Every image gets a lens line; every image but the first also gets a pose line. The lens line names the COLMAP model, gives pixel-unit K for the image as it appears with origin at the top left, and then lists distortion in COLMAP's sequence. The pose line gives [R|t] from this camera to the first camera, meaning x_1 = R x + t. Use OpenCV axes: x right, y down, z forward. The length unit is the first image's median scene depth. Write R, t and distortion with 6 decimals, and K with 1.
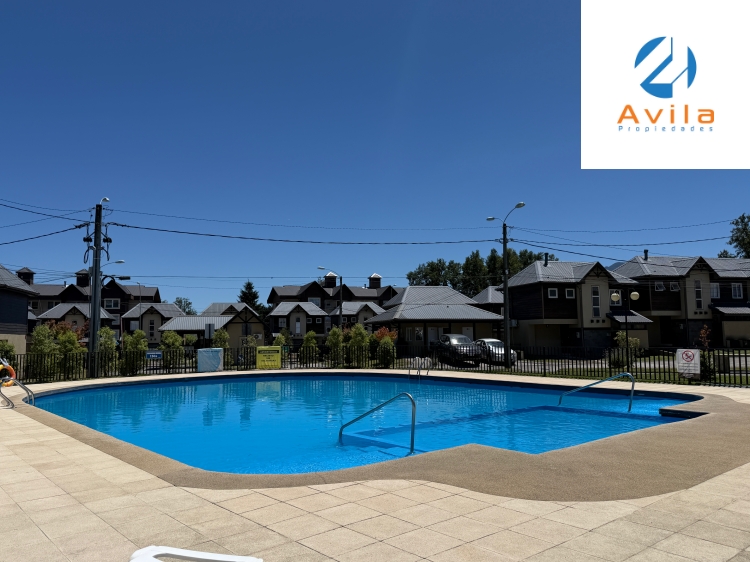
lens RADIAL K [[573.6, 0, 371.5], [0, 573.6, 283.2], [0, 0, 1]] dist [0.103370, -0.148180]
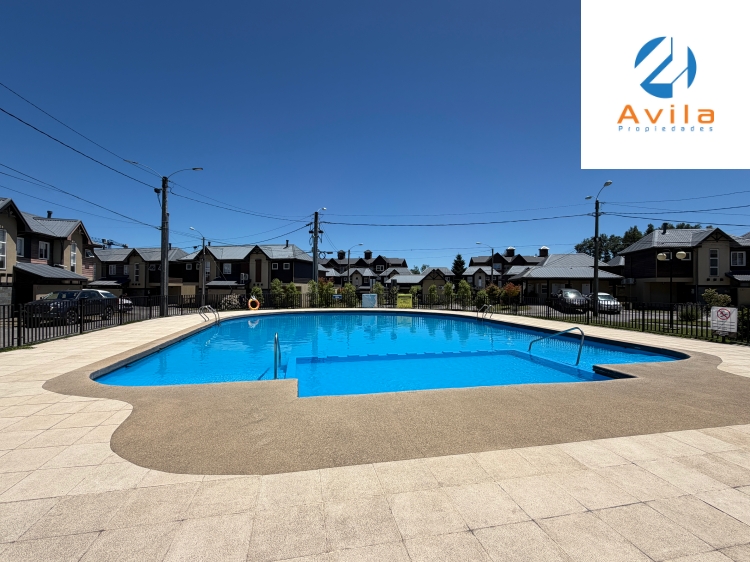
lens RADIAL K [[344.8, 0, 377.5], [0, 344.8, 280.5], [0, 0, 1]] dist [-0.000247, -0.000190]
pose [[0.884813, 0.009122, -0.465856, 0.115684], [0.024081, 0.997577, 0.065272, 0.006148], [0.465323, -0.068972, 0.882450, 0.084002]]
